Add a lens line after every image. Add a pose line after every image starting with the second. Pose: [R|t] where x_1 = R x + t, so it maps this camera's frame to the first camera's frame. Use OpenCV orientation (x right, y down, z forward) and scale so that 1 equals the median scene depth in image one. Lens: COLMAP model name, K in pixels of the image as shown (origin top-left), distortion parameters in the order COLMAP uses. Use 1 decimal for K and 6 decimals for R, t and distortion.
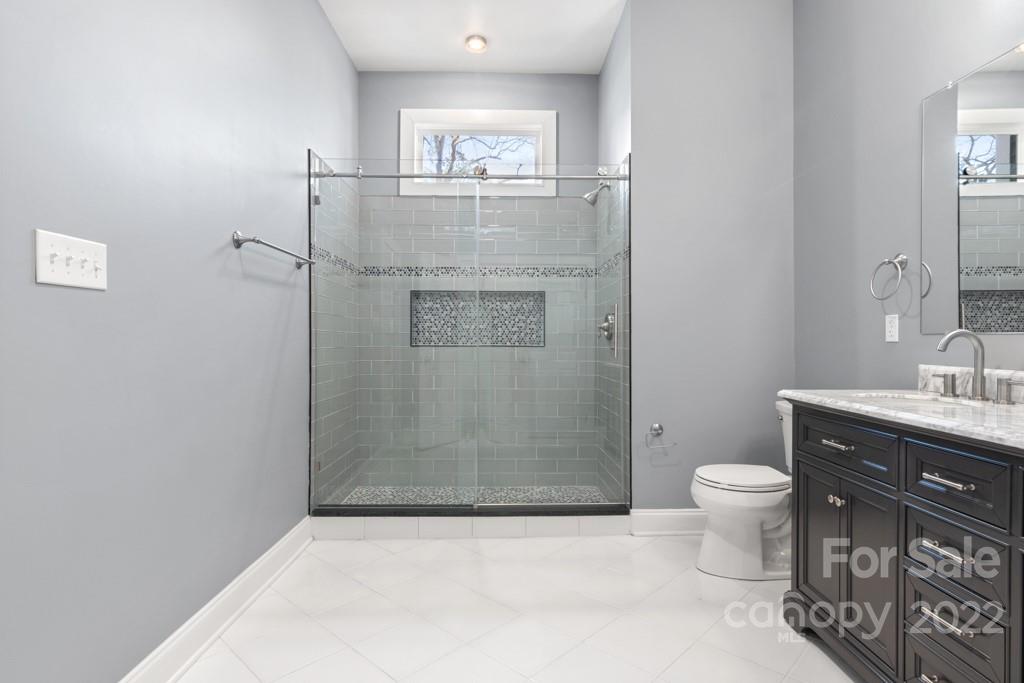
lens RADIAL K [[531.5, 0, 512.0], [0, 531.5, 341.5], [0, 0, 1]] dist [-0.001819, -0.000743]
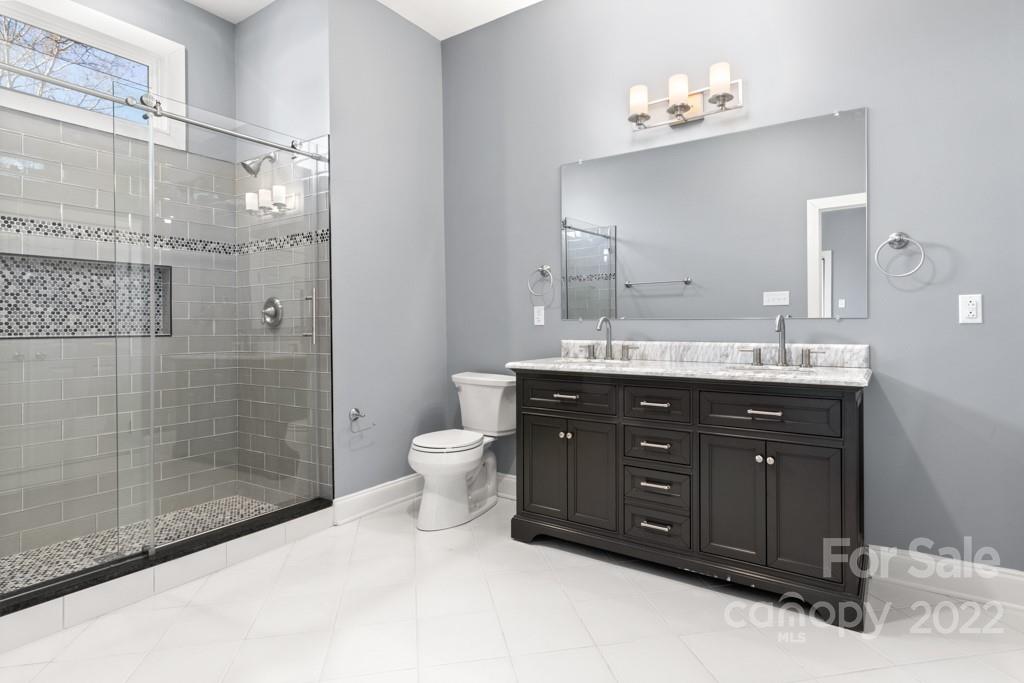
lens RADIAL K [[546.8, 0, 507.6], [0, 546.8, 320.1], [0, 0, 1]] dist [0.002085, 0.000094]
pose [[0.588846, 0.000014, 0.808245, -0.398930], [0.011692, 0.999895, -0.008536, -0.001248], [-0.808161, 0.014477, 0.588784, 0.145361]]
